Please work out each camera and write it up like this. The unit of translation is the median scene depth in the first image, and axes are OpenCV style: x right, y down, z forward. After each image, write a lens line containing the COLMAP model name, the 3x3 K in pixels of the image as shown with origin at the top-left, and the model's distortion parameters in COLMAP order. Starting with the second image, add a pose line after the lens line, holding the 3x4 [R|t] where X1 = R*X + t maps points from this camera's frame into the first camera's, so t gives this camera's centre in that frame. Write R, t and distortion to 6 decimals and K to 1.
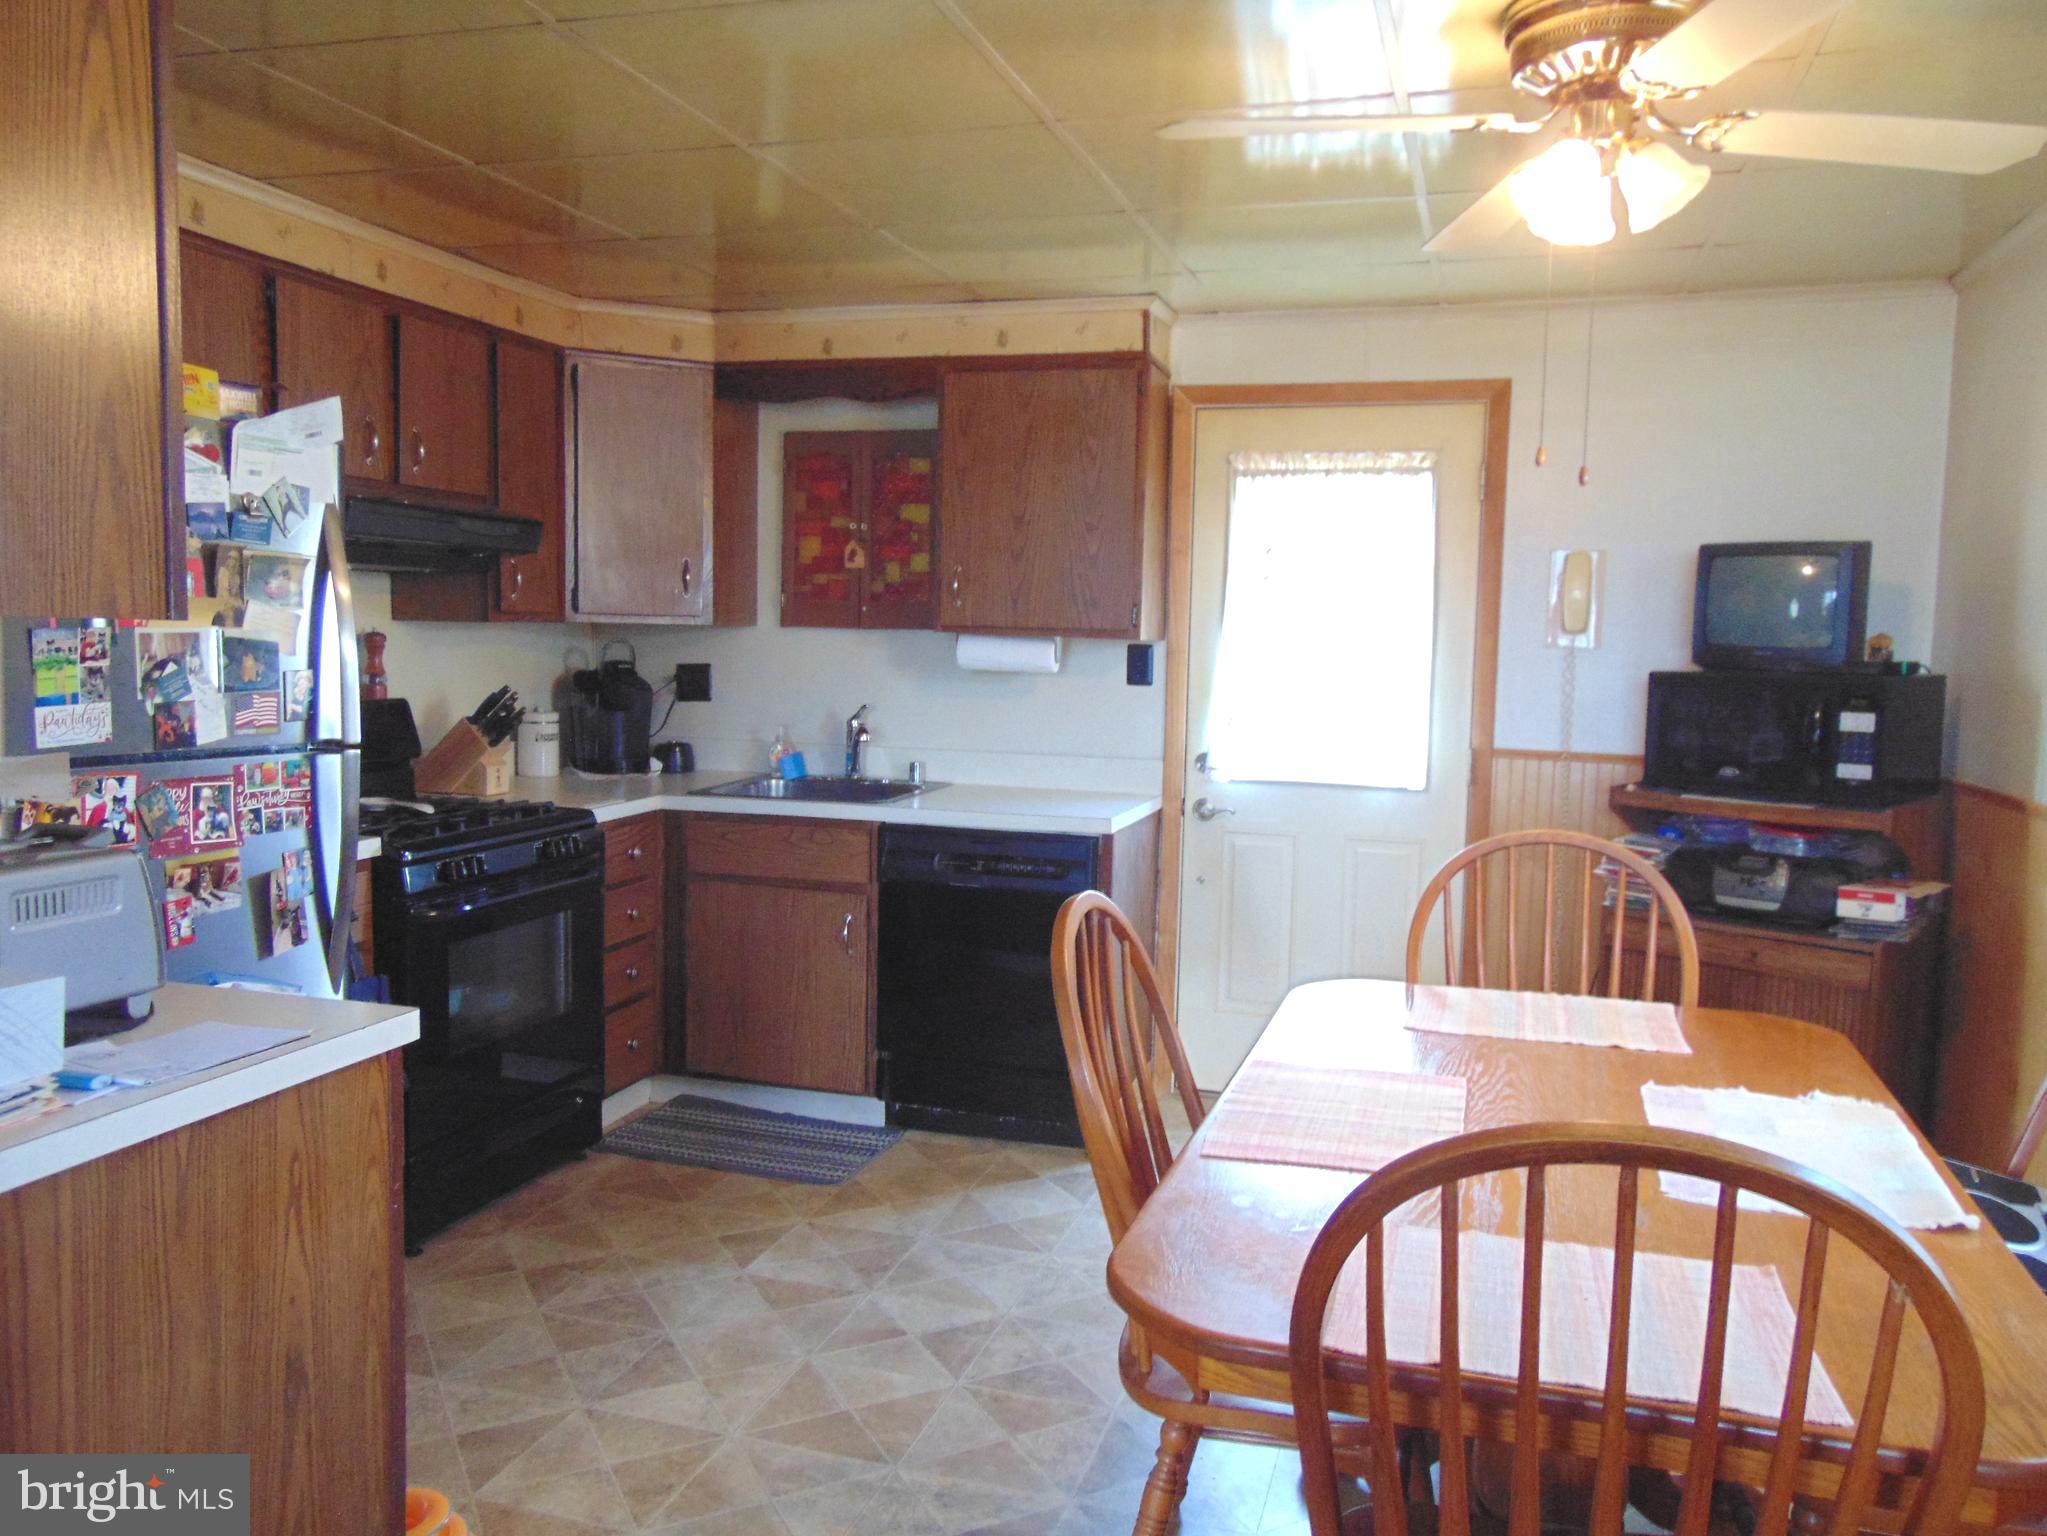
lens RADIAL K [[1533.9, 0, 1023.5], [0, 1533.9, 768.0], [0, 0, 1]] dist [-0.043469, 0.087283]
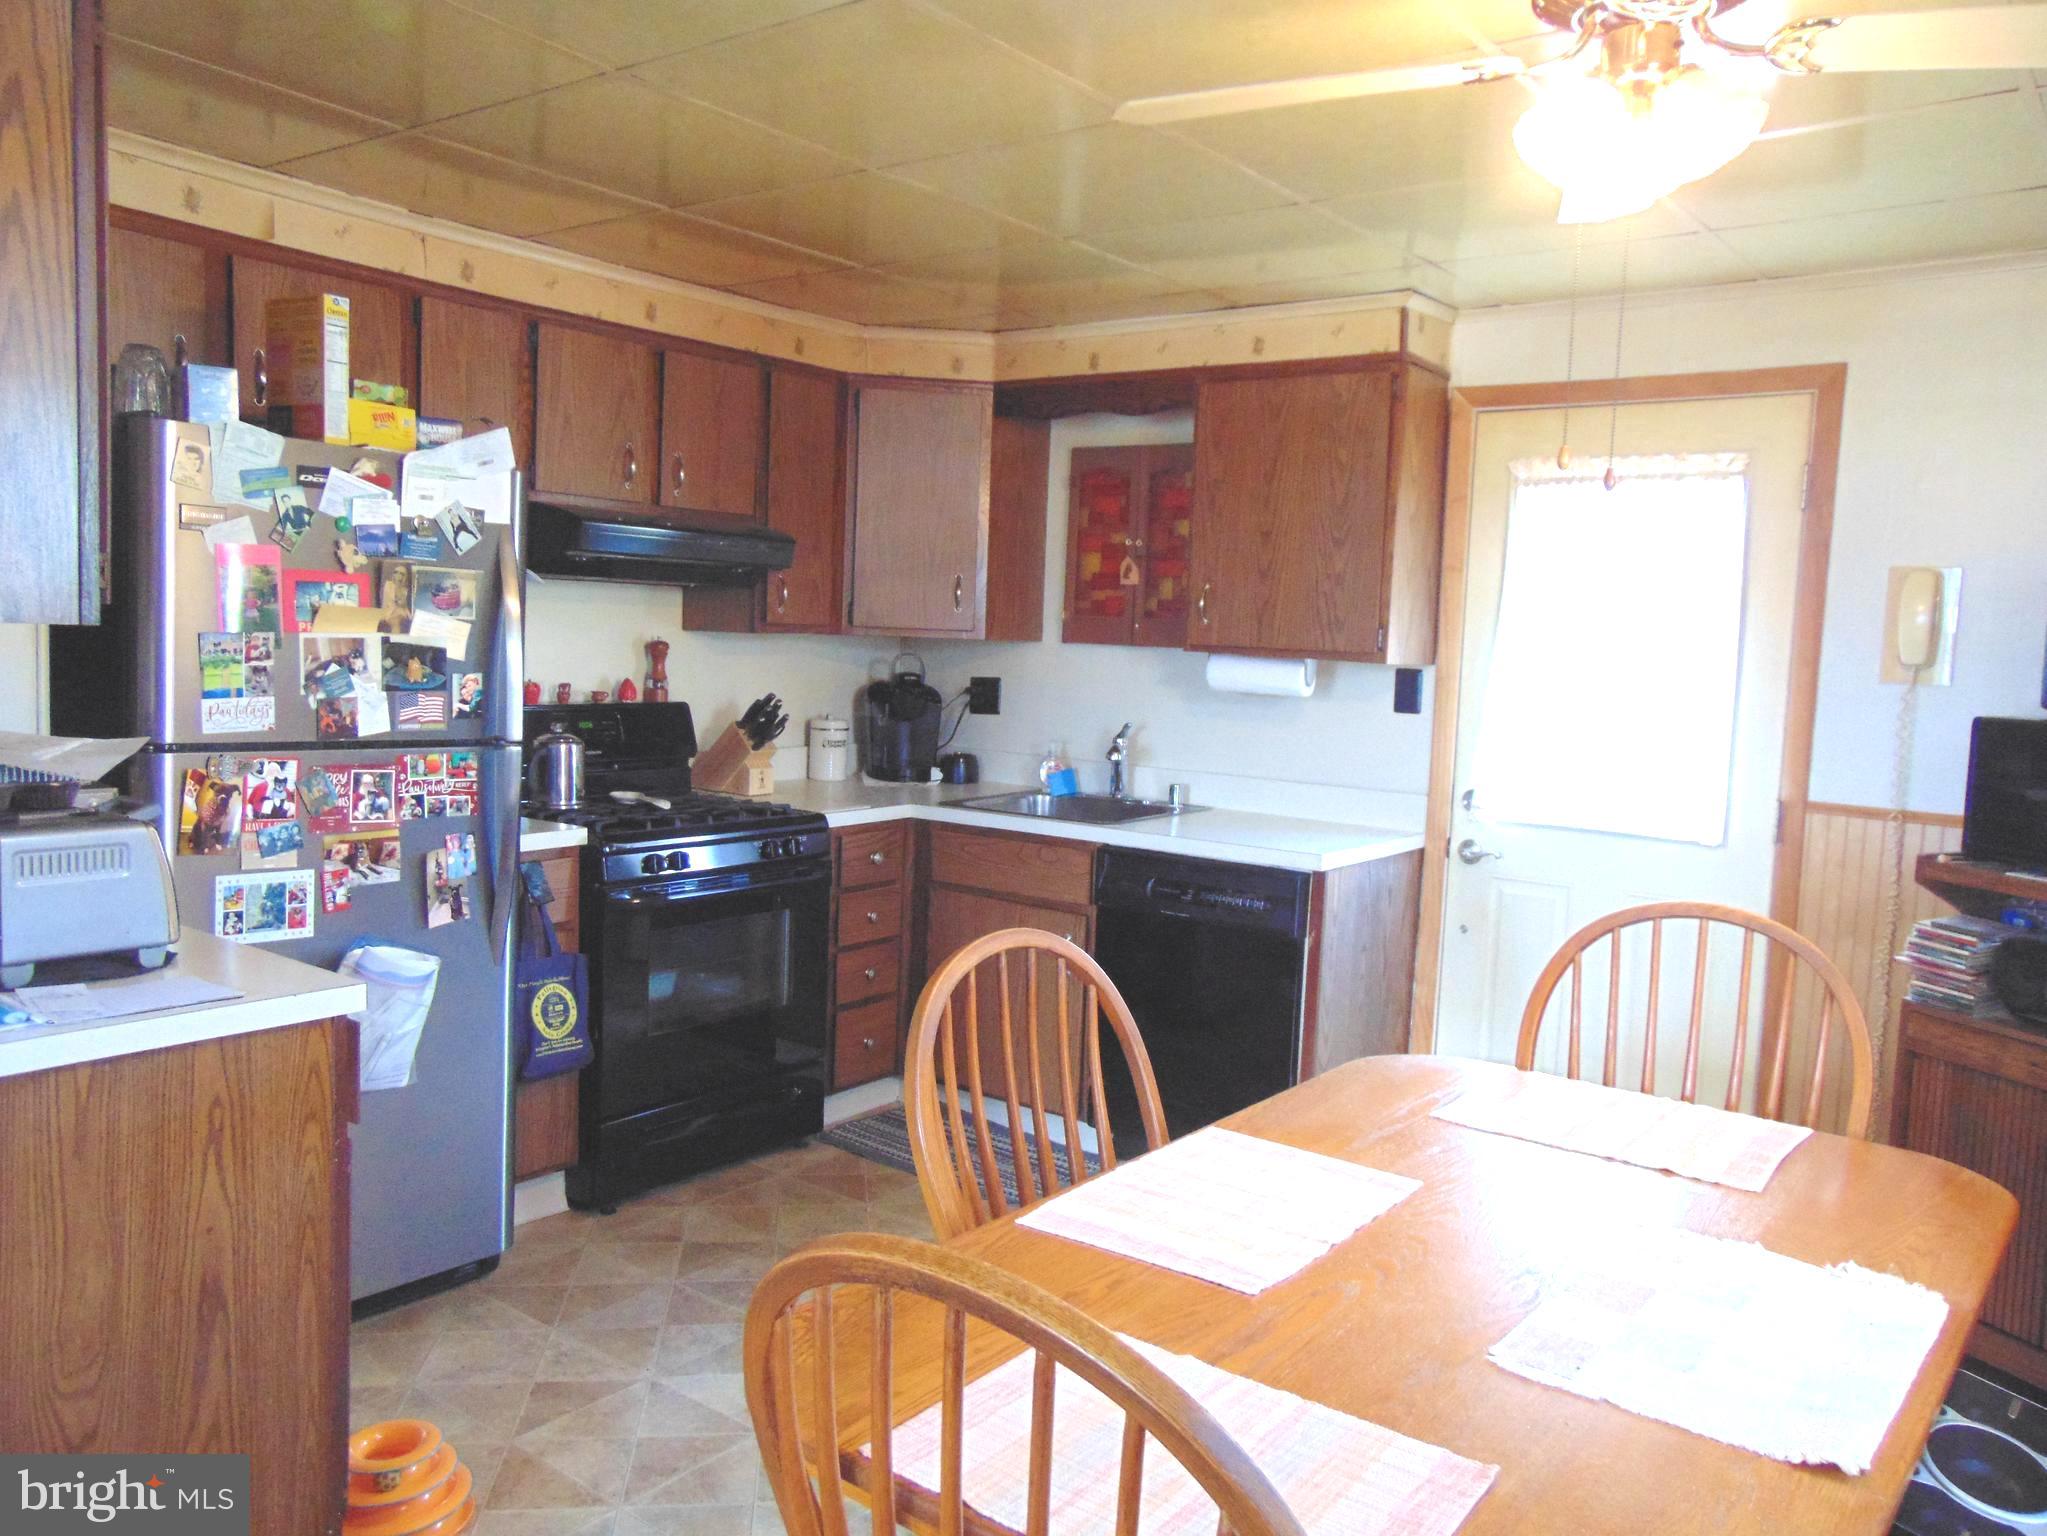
lens RADIAL K [[1533.9, 0, 1023.5], [0, 1533.9, 768.0], [0, 0, 1]] dist [-0.043469, 0.087283]
pose [[0.937546, 0.045564, -0.344864, 0.197099], [-0.049339, 0.998780, -0.002173, -0.008350], [0.344344, 0.019052, 0.938650, 0.061222]]
